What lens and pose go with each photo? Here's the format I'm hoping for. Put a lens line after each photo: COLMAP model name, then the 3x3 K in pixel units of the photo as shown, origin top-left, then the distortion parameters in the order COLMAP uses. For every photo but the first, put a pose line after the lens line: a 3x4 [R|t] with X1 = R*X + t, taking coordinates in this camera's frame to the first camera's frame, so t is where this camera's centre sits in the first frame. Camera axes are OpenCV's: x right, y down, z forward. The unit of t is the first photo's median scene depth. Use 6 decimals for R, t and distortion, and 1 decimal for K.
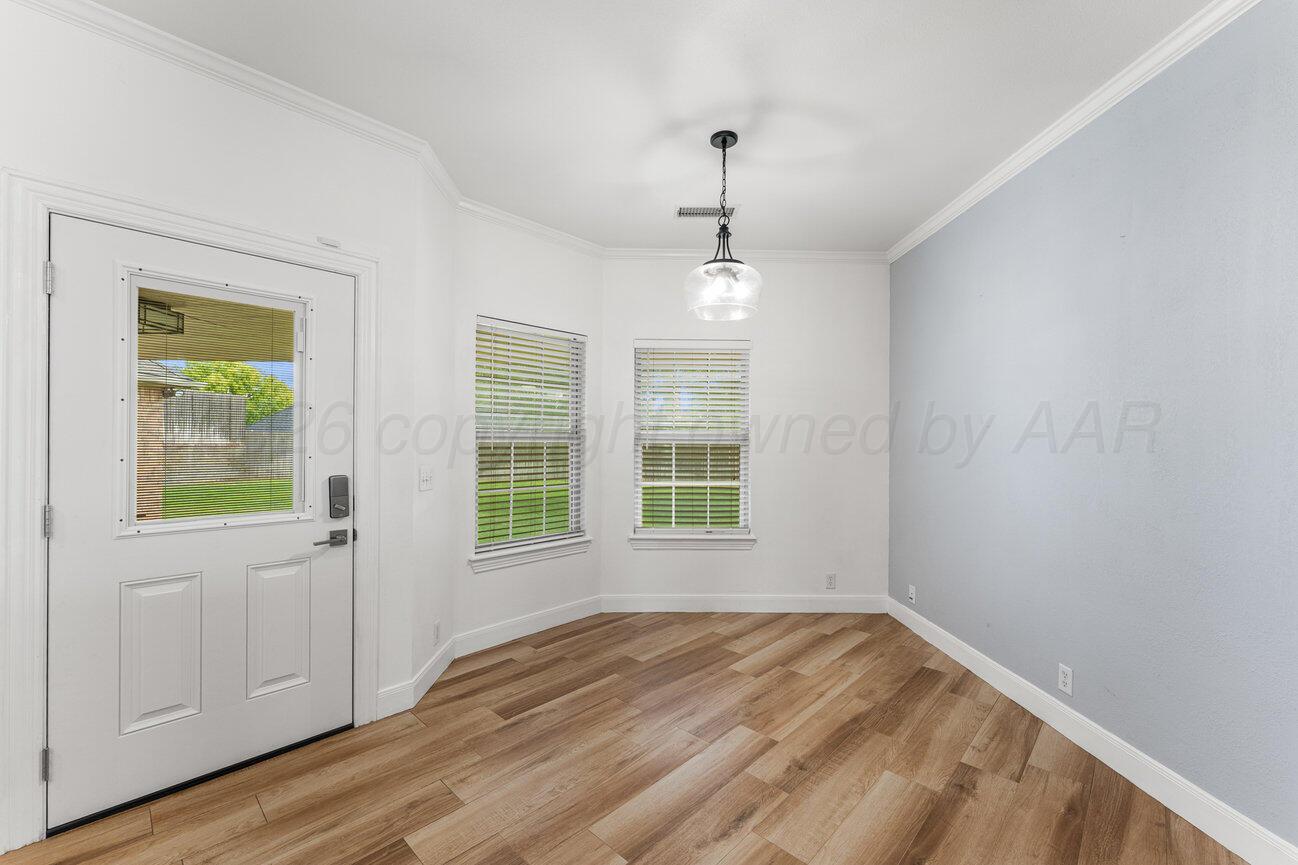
lens RADIAL K [[526.1, 0, 651.3], [0, 526.1, 438.7], [0, 0, 1]] dist [0.000500, -0.000354]
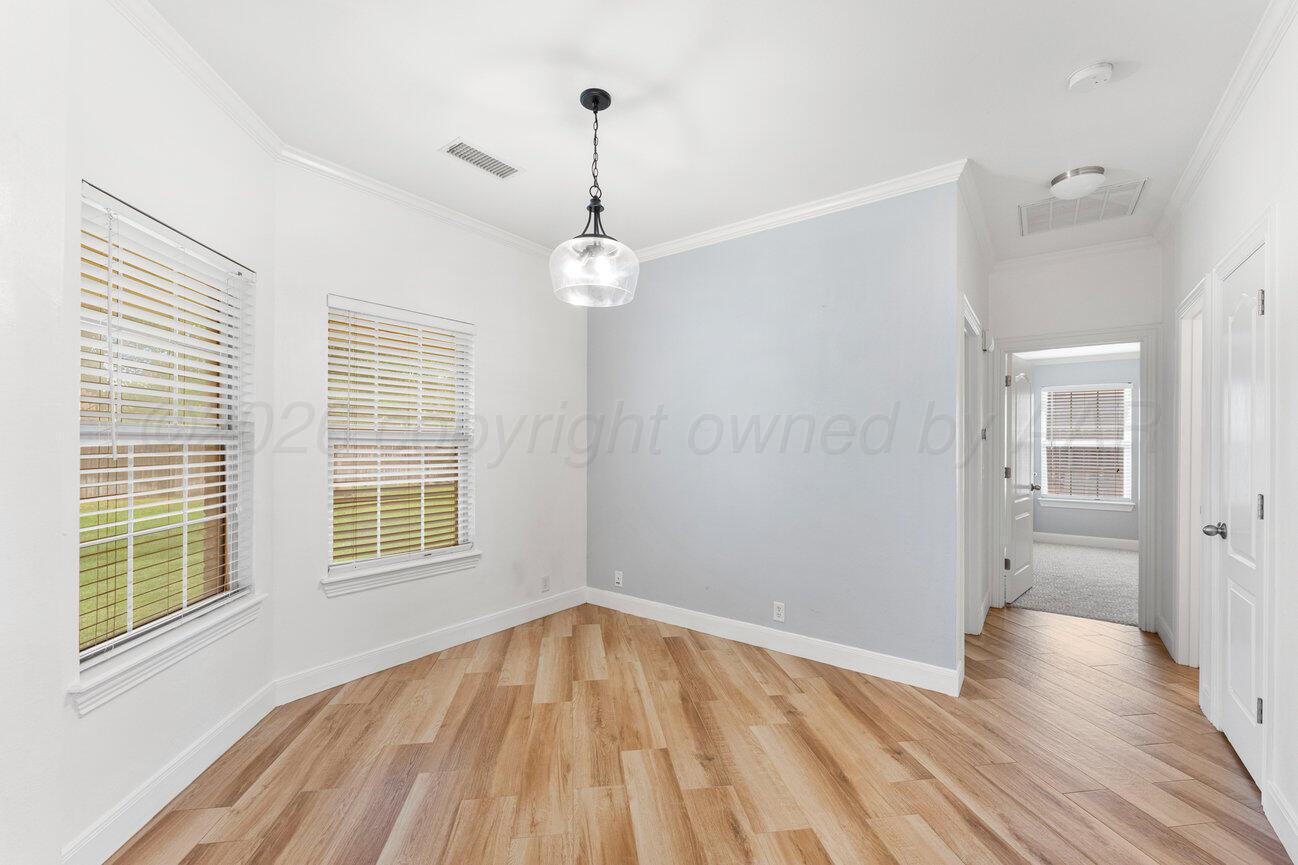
lens RADIAL K [[526.9, 0, 649.8], [0, 526.9, 444.4], [0, 0, 1]] dist [-0.001877, -0.000252]
pose [[0.619400, -0.004803, 0.785061, -0.438853], [-0.005408, 0.999931, 0.010384, -0.002428], [-0.785057, -0.010678, 0.619332, 0.334855]]
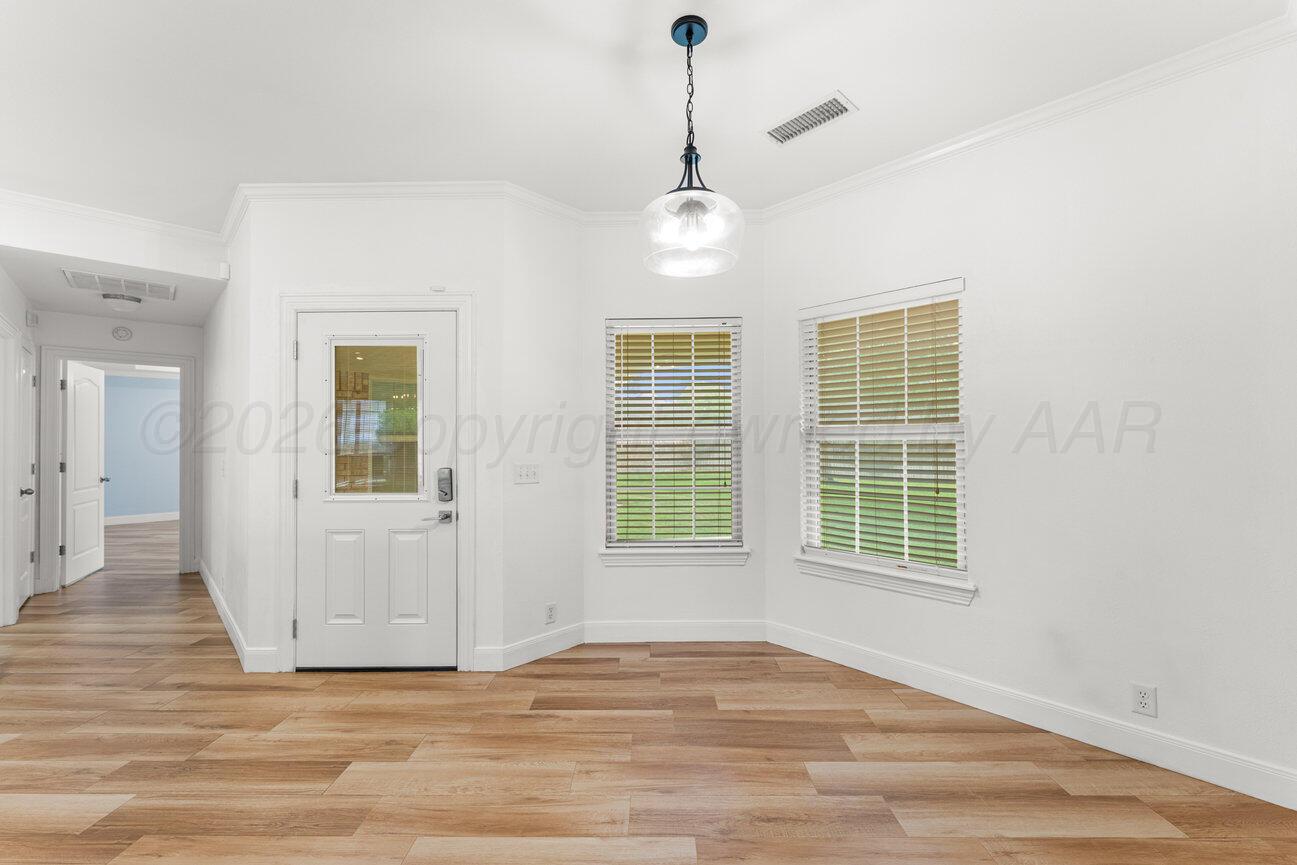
lens RADIAL K [[527.1, 0, 648.5], [0, 527.1, 432.5], [0, 0, 1]] dist [0.000668, -0.000057]
pose [[0.680802, -0.019431, -0.732210, 0.556078], [0.014875, 0.999809, -0.012702, 0.005396], [0.732317, -0.002244, 0.680960, 0.398795]]
